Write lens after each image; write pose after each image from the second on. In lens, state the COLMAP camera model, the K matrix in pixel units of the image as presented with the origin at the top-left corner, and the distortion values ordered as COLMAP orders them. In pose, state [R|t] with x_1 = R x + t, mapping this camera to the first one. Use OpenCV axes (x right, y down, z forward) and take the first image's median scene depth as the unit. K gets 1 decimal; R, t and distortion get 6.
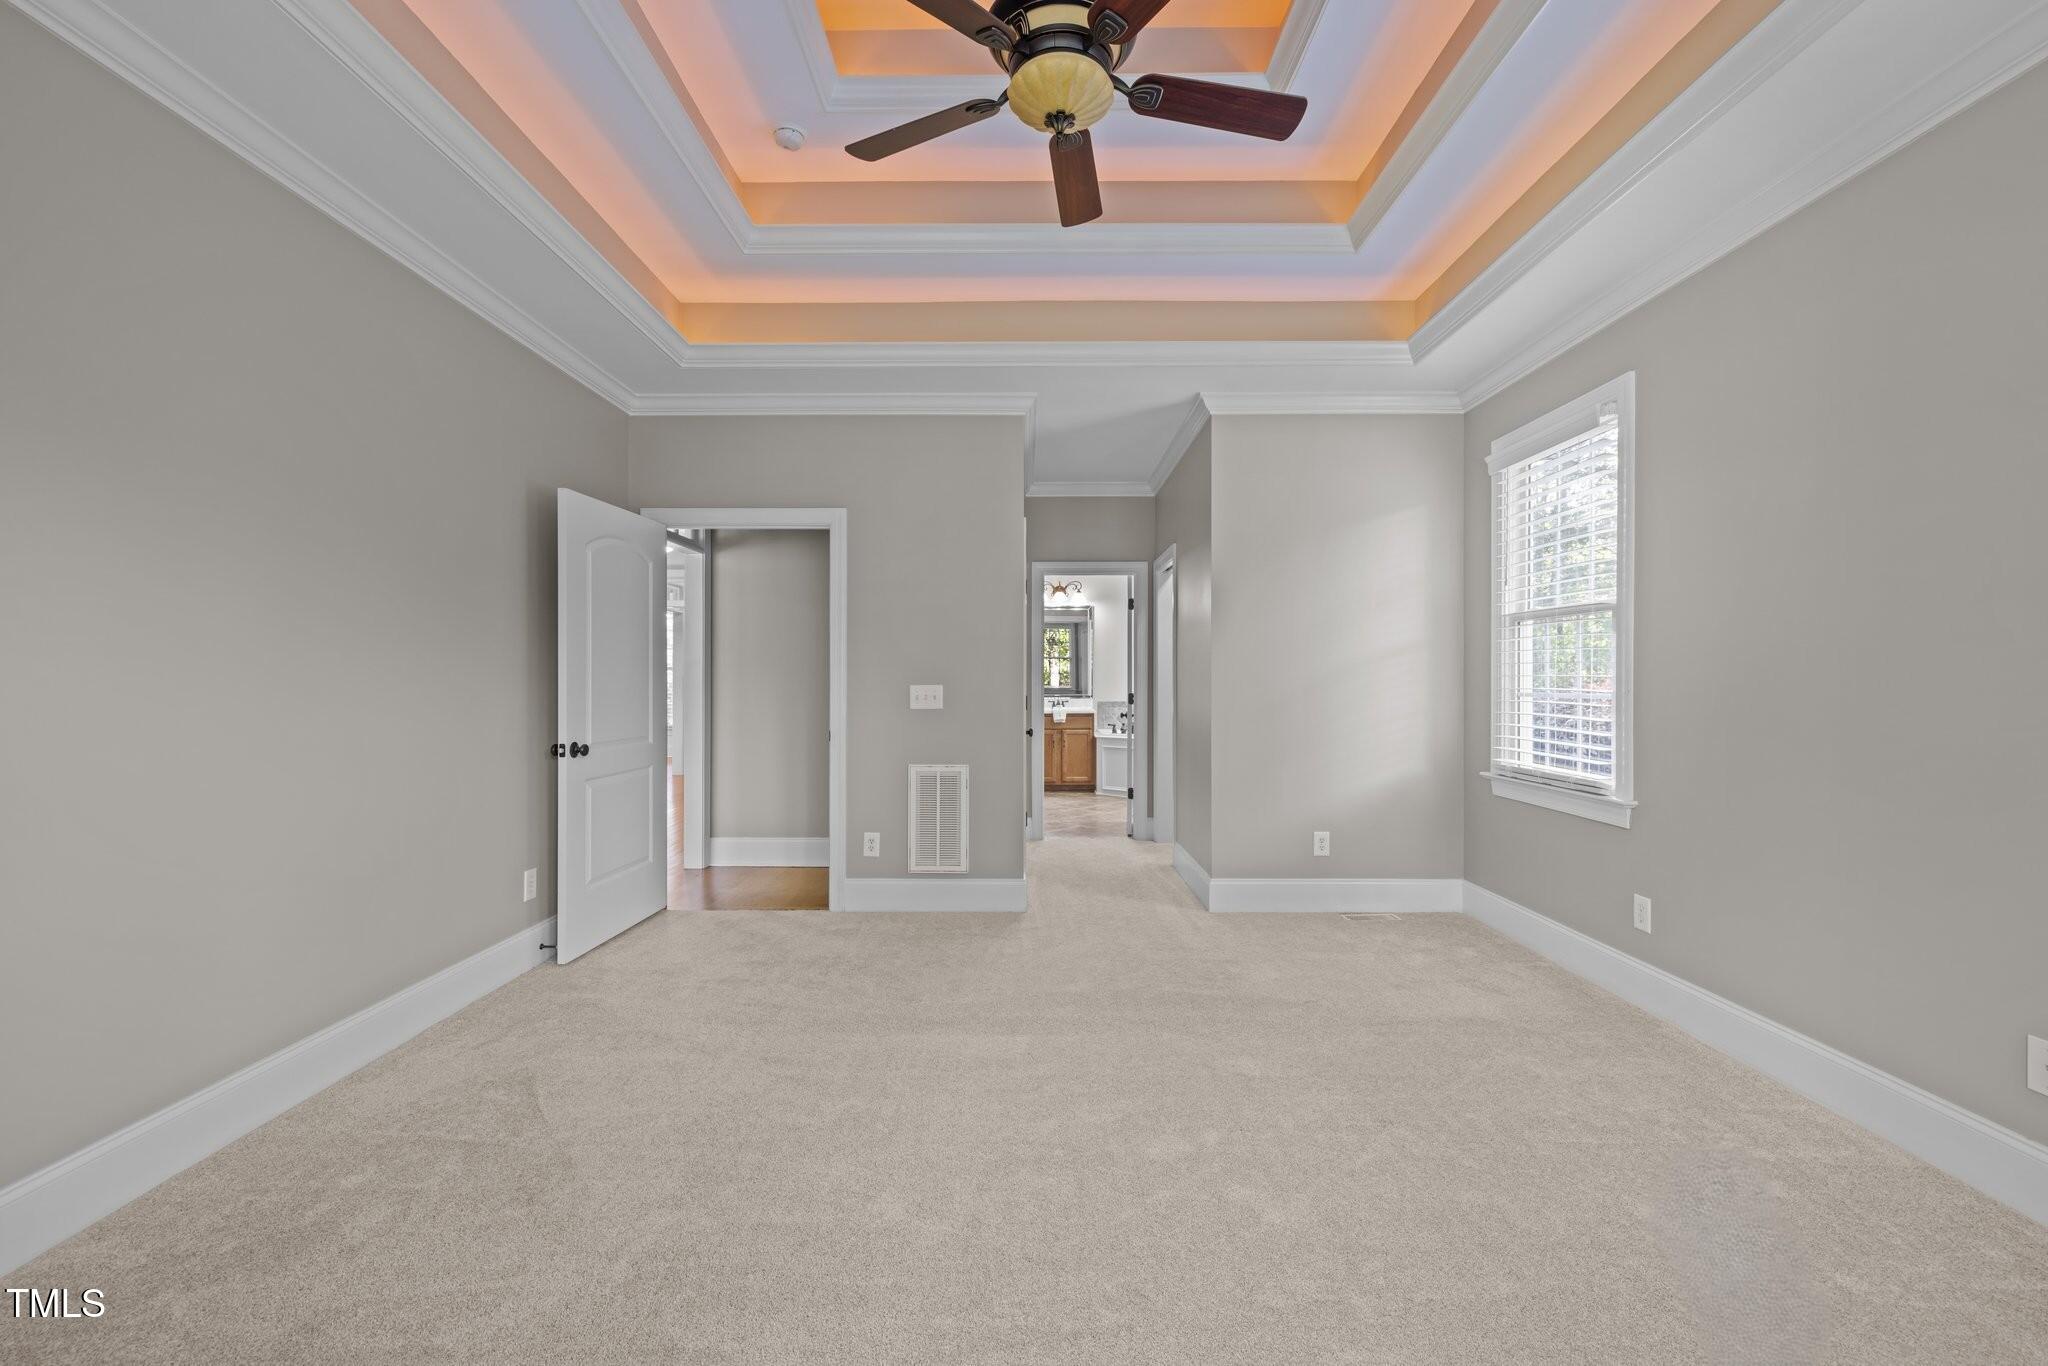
lens RADIAL K [[860.3, 0, 1024.9], [0, 860.3, 680.7], [0, 0, 1]] dist [0.001612, 0.000417]
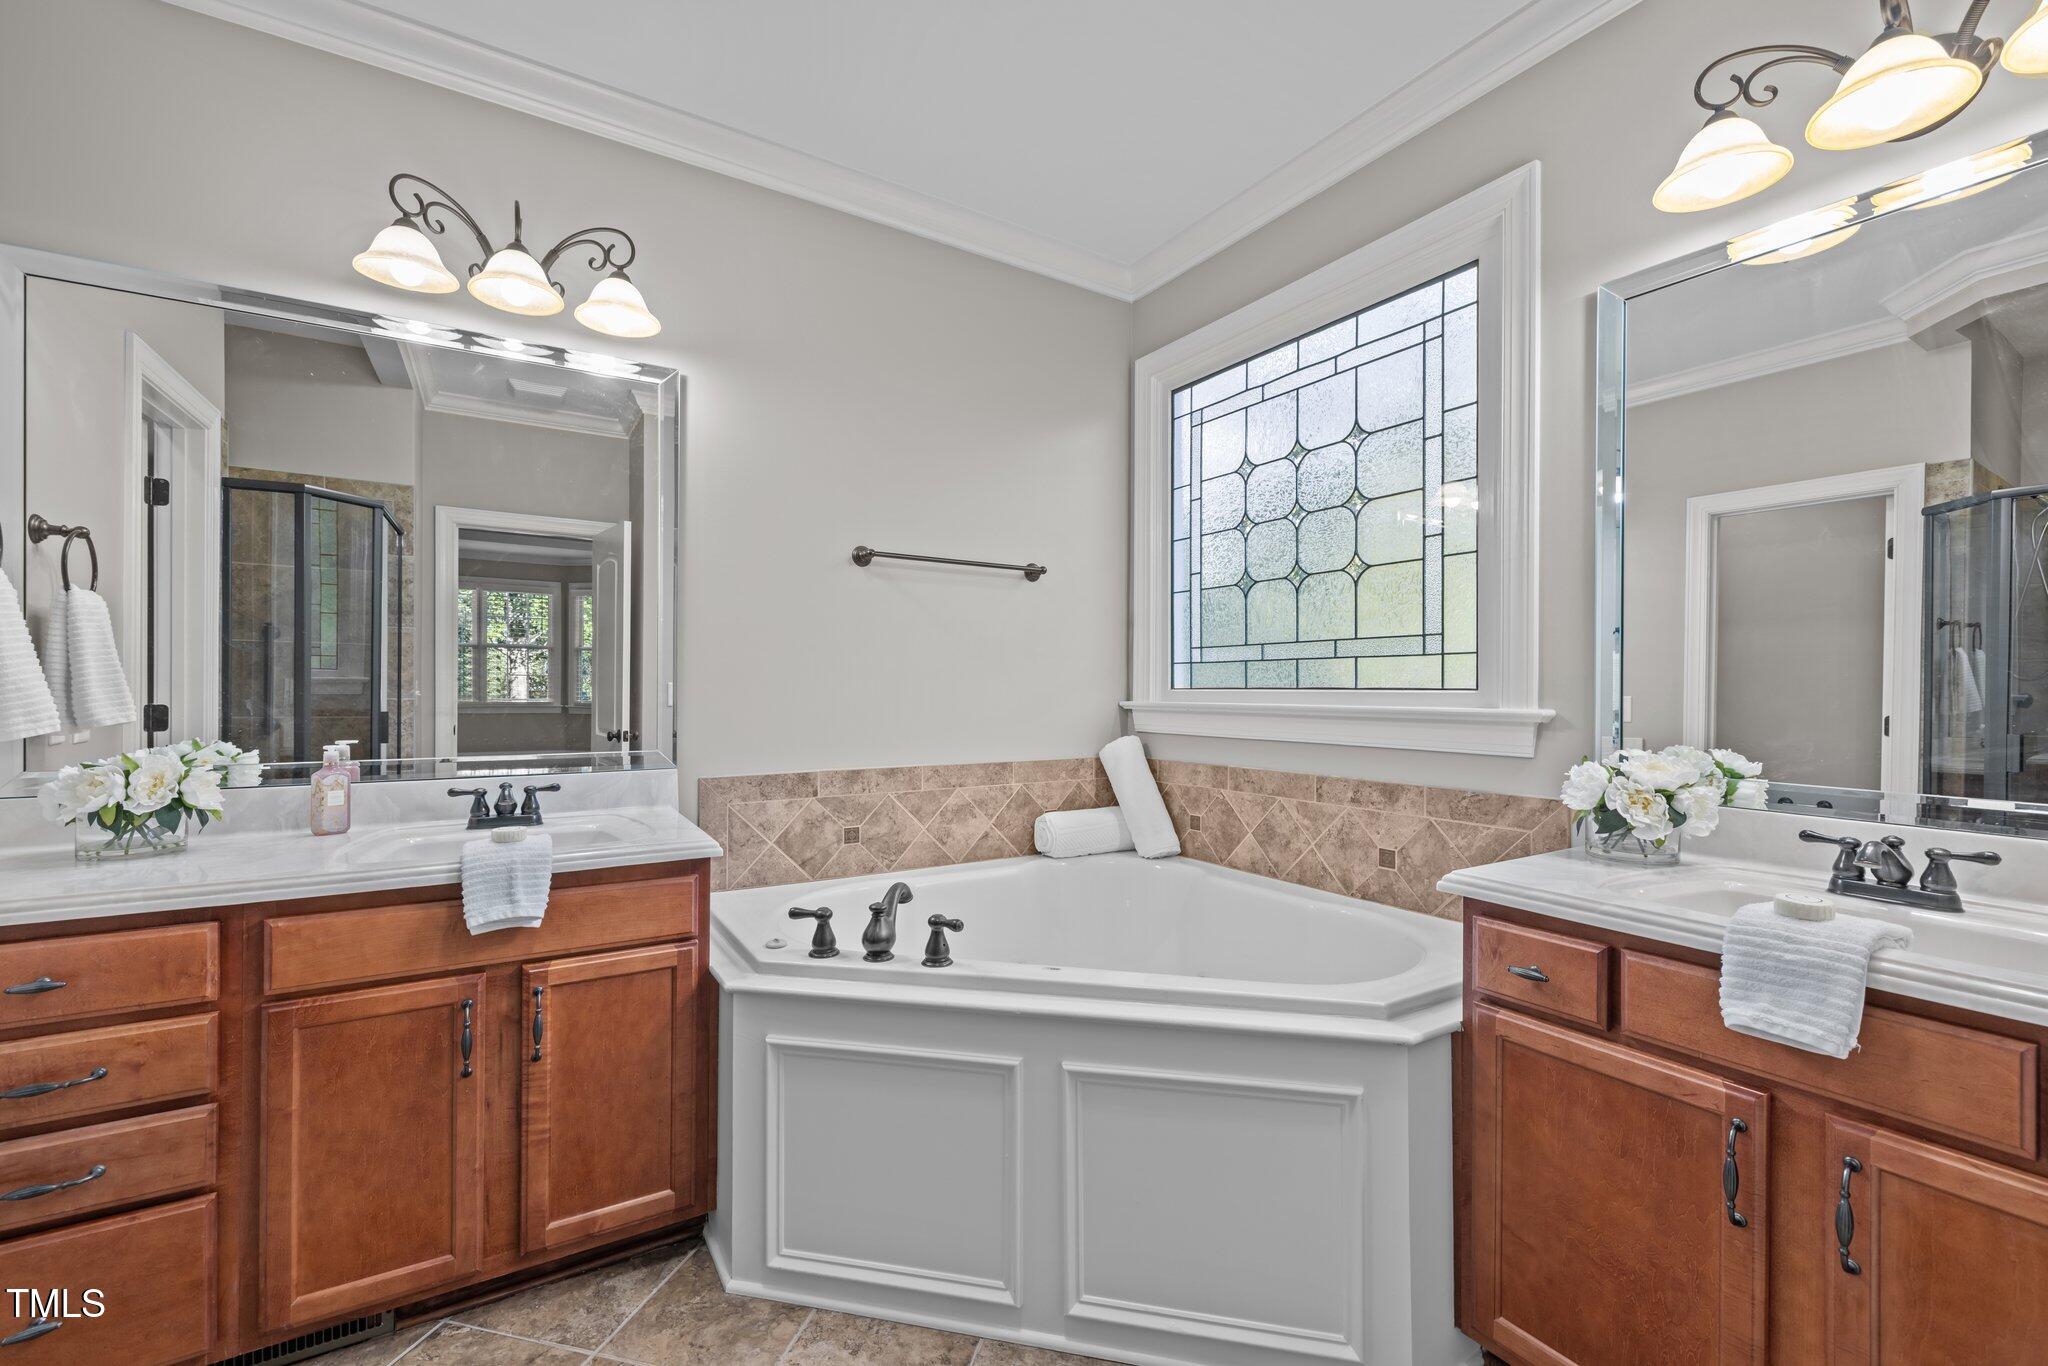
lens RADIAL K [[860.3, 0, 1024.9], [0, 860.3, 680.7], [0, 0, 1]] dist [0.001612, 0.000417]
pose [[0.846882, 0.008435, 0.531714, 0.035874], [-0.002571, 0.999927, -0.011768, -0.001126], [-0.531774, 0.008599, 0.846842, 0.789710]]
